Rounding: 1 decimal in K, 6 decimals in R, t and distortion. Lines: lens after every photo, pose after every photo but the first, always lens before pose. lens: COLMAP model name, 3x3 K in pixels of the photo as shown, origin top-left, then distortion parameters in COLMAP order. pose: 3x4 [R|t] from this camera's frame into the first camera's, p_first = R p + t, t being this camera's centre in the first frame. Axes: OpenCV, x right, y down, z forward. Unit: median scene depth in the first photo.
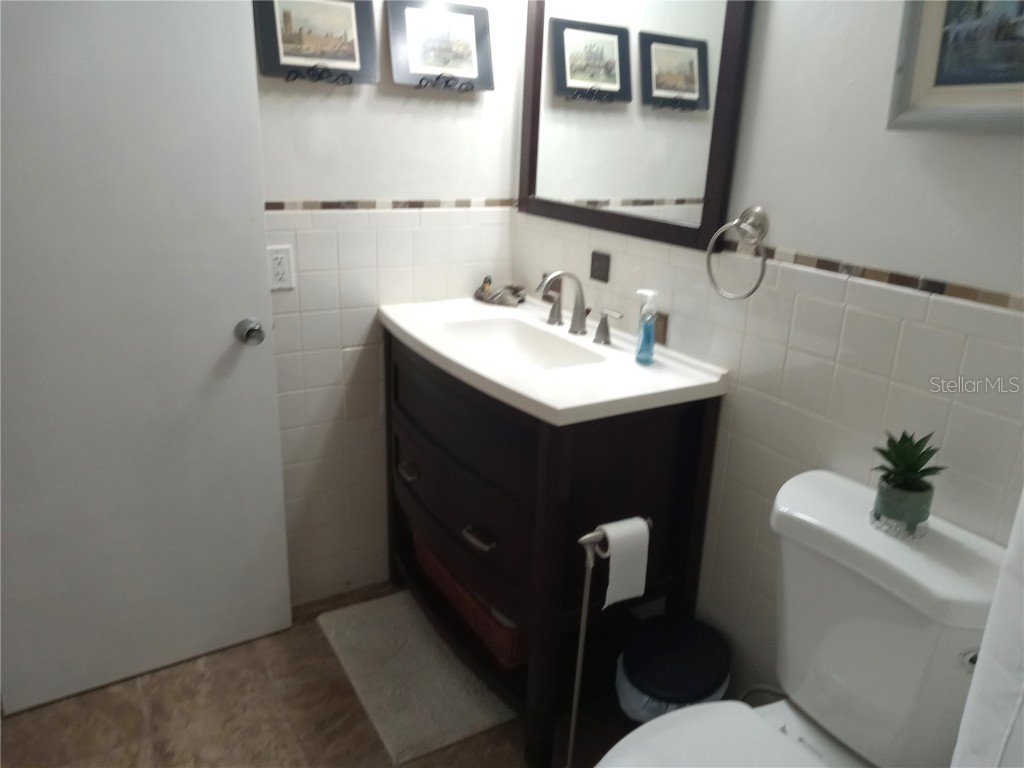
lens RADIAL K [[741.6, 0, 534.8], [0, 741.6, 387.4], [0, 0, 1]] dist [0.002225, -0.026975]
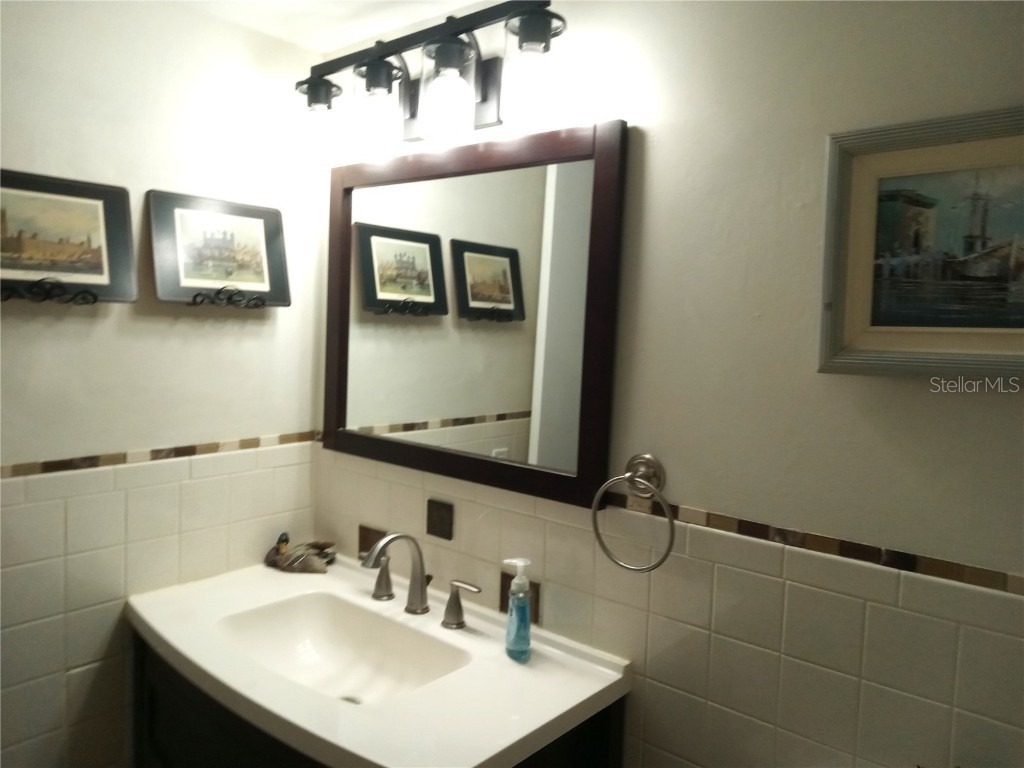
lens RADIAL K [[770.3, 0, 517.1], [0, 770.3, 387.0], [0, 0, 1]] dist [0.054324, -0.087086]
pose [[0.960346, -0.026005, 0.277597, -0.056788], [0.091832, 0.969587, -0.226864, -0.105008], [-0.263255, 0.243360, 0.933527, 0.176344]]
